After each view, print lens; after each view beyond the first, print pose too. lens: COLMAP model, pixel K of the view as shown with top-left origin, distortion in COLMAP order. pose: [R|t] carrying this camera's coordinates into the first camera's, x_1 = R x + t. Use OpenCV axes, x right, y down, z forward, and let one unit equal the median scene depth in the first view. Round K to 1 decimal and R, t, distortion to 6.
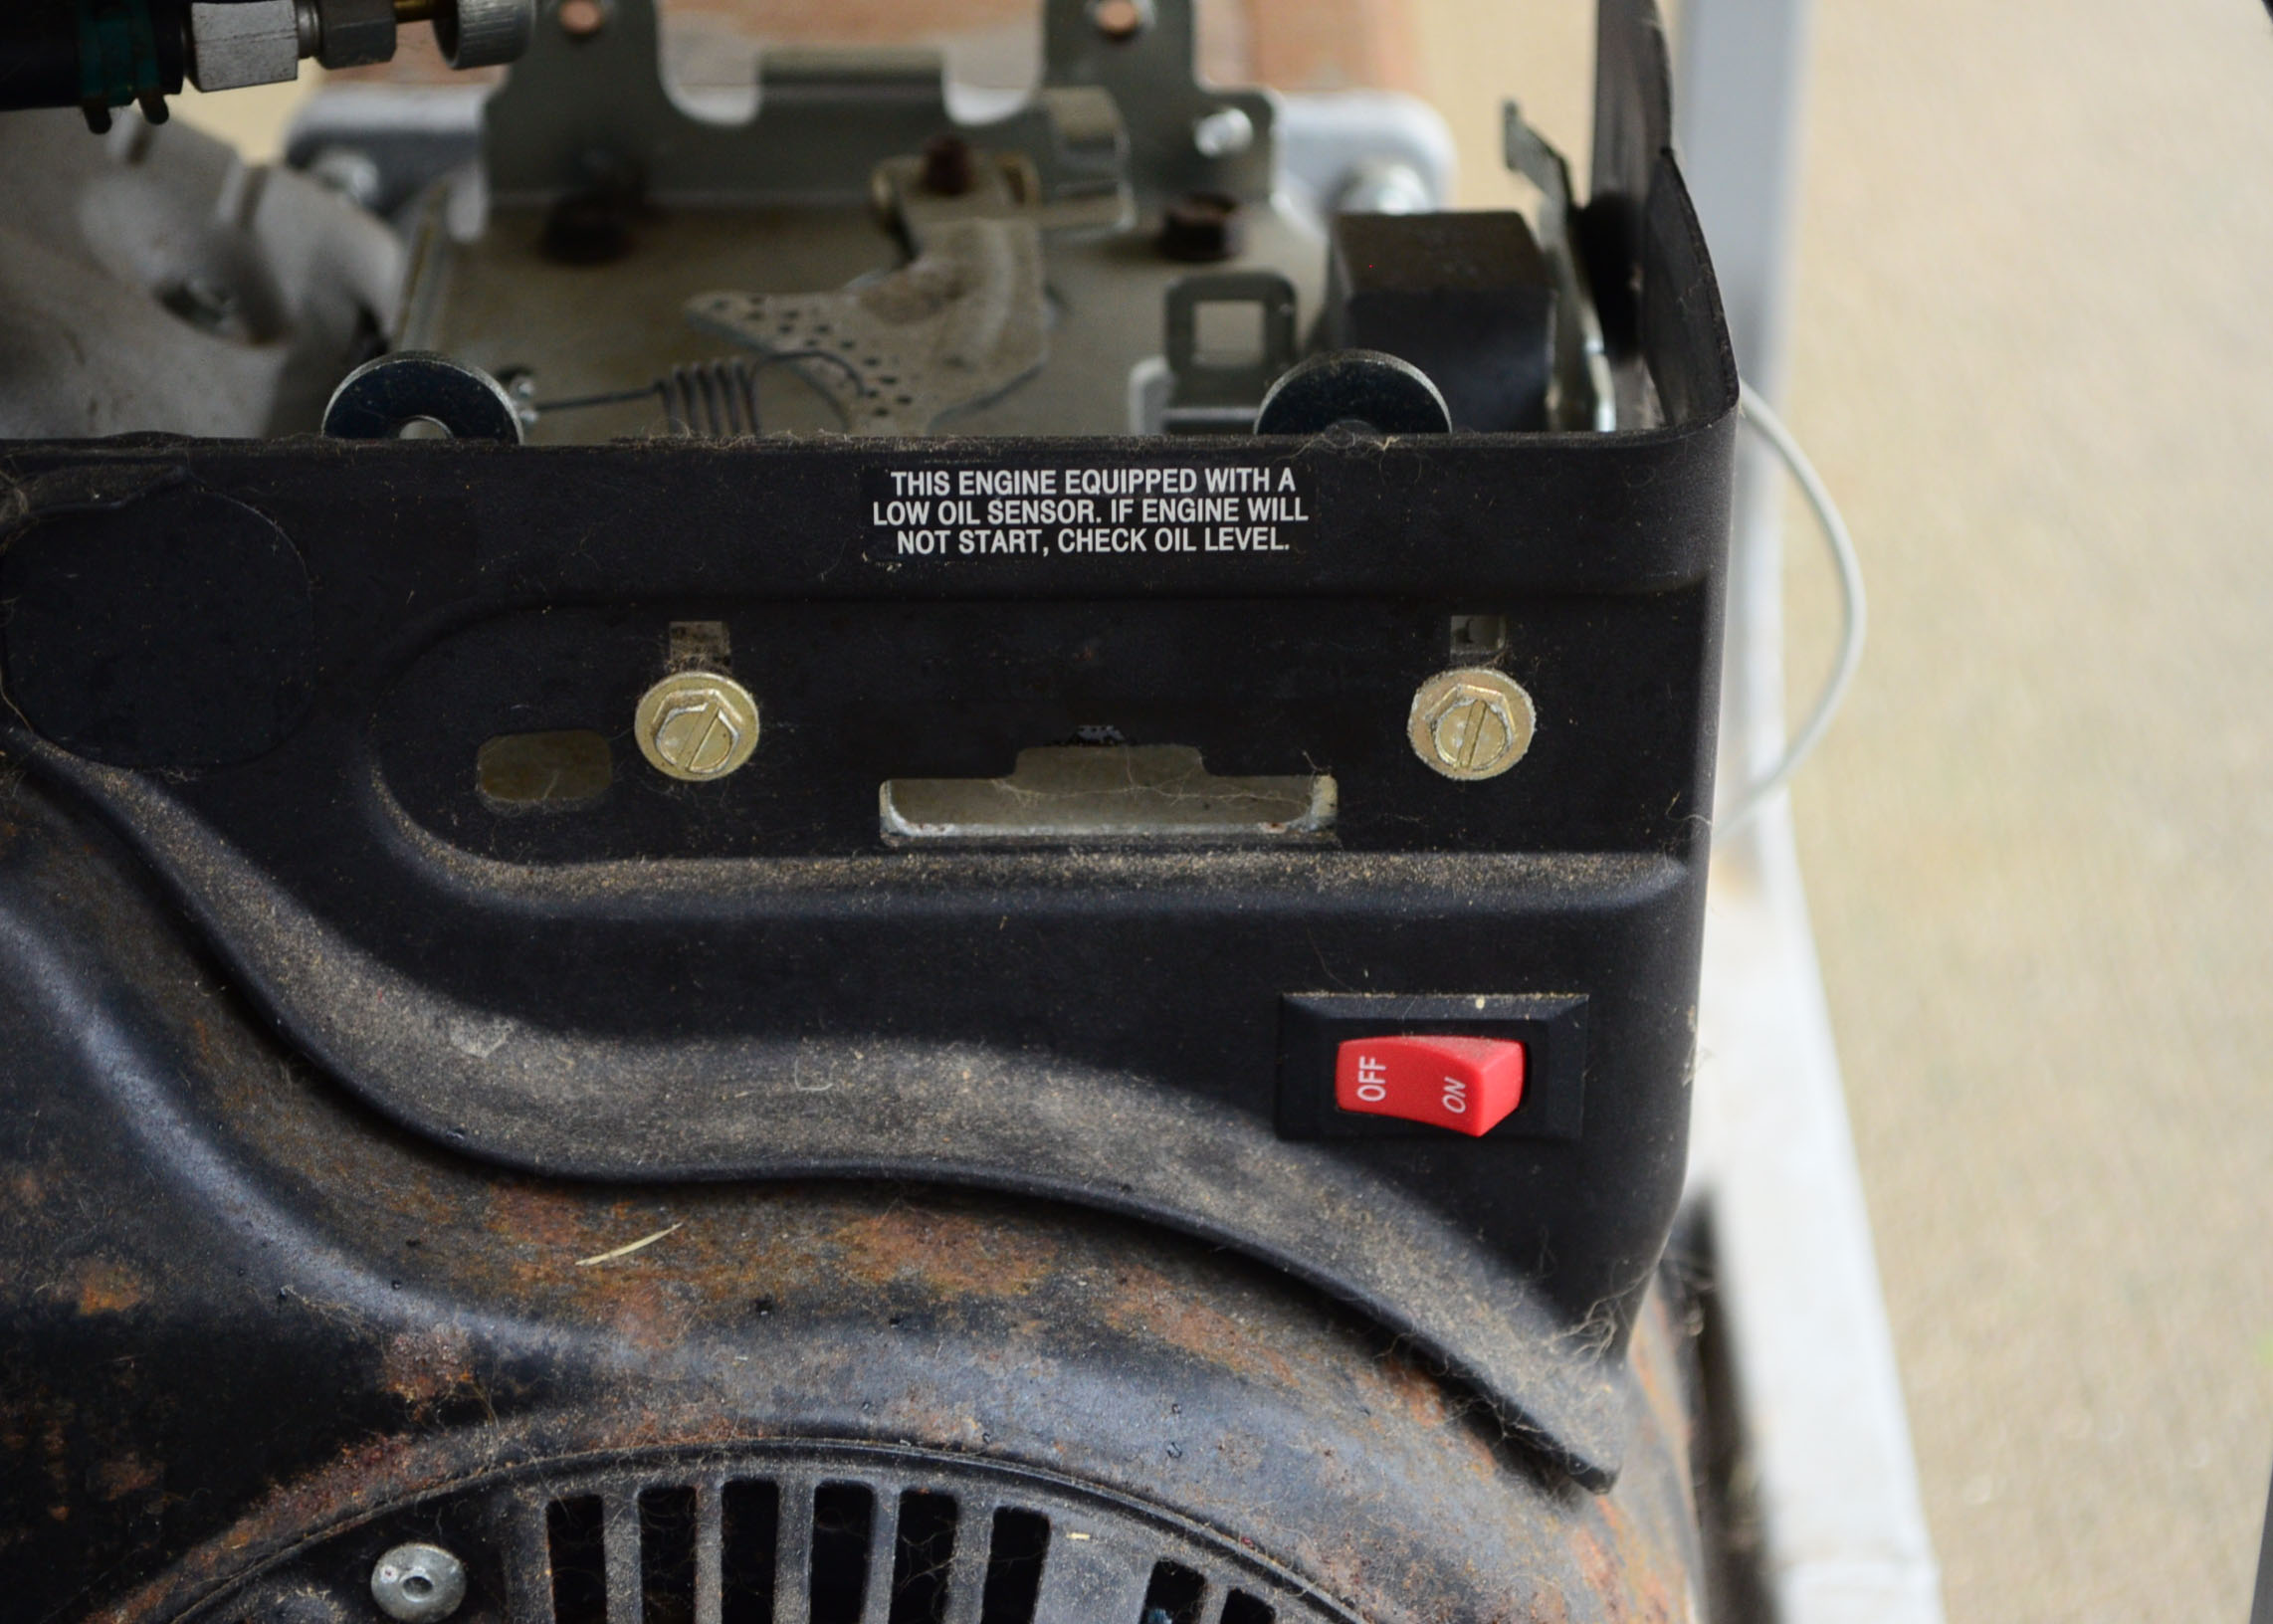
lens RADIAL K [[5575.7, 0, 1136.5], [0, 5575.7, 812.0], [0, 0, 1]] dist [0.011640, -0.062947]
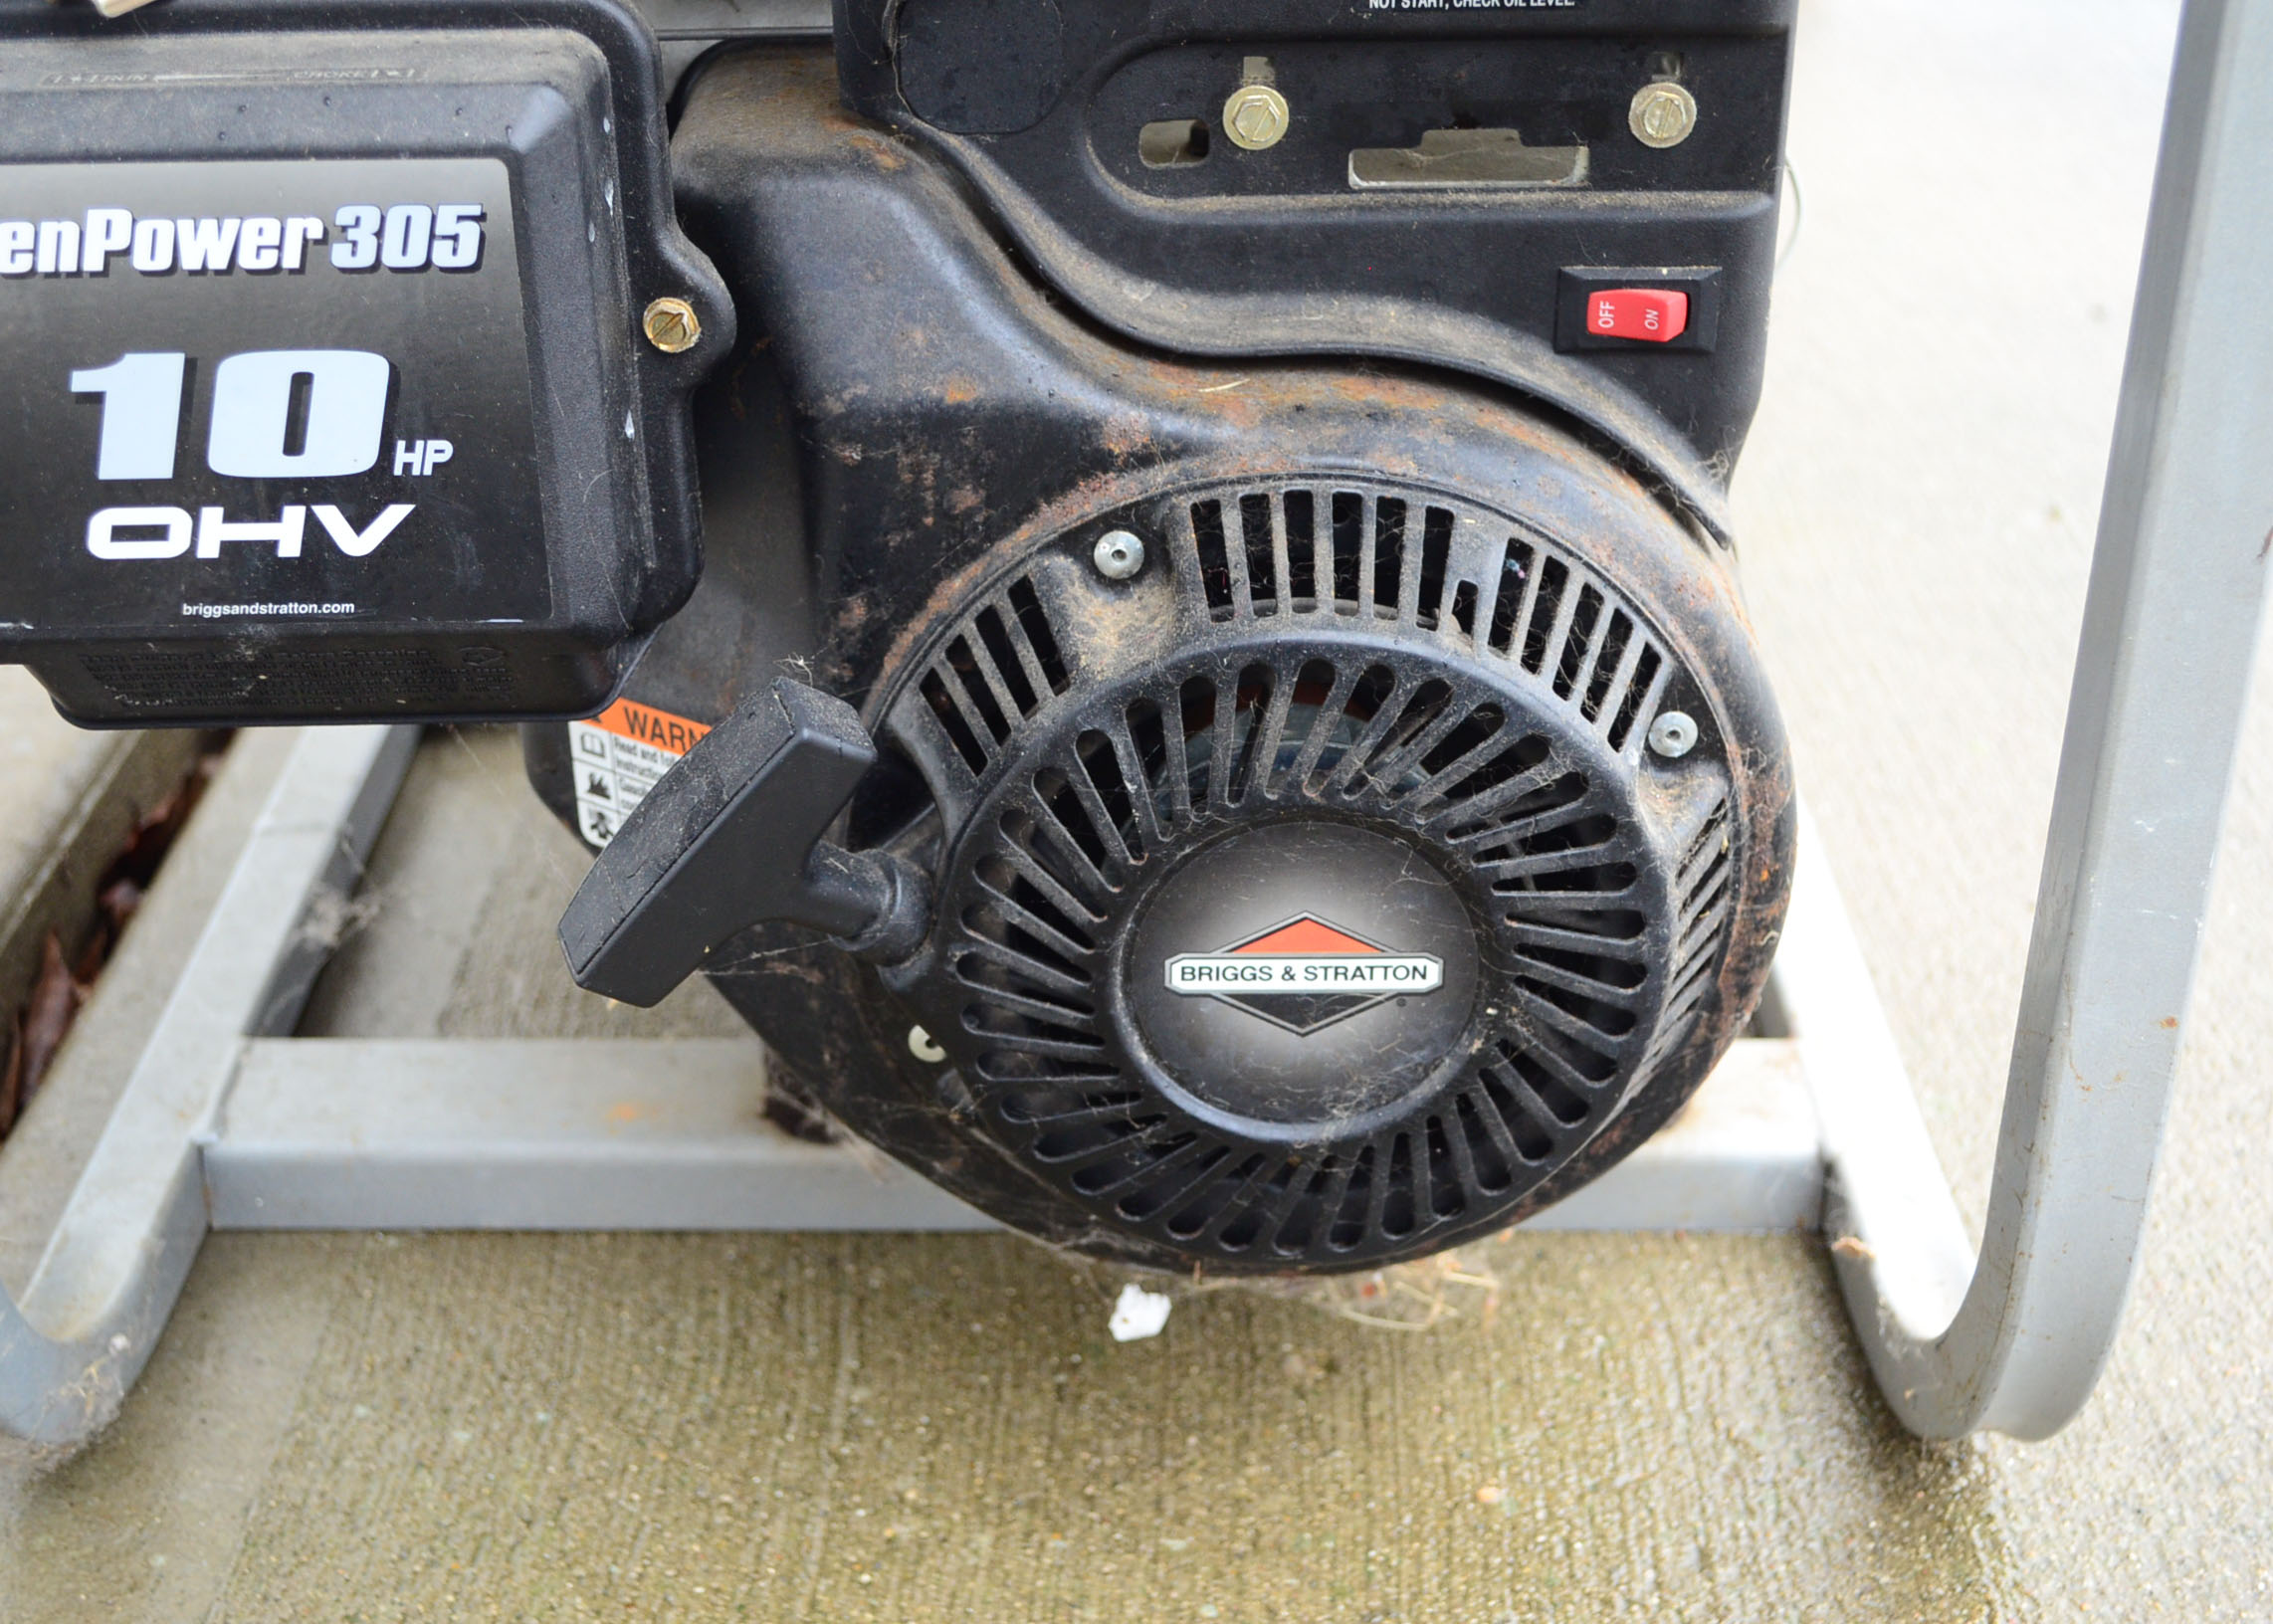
lens RADIAL K [[3214.1, 0, 1145.4], [0, 3214.1, 806.3], [0, 0, 1]] dist [-0.008204, -0.051541]
pose [[0.999971, -0.006742, -0.003453, -0.115364], [0.006670, 0.999766, -0.020597, 0.243957], [0.003591, 0.020573, 0.999782, -0.090316]]
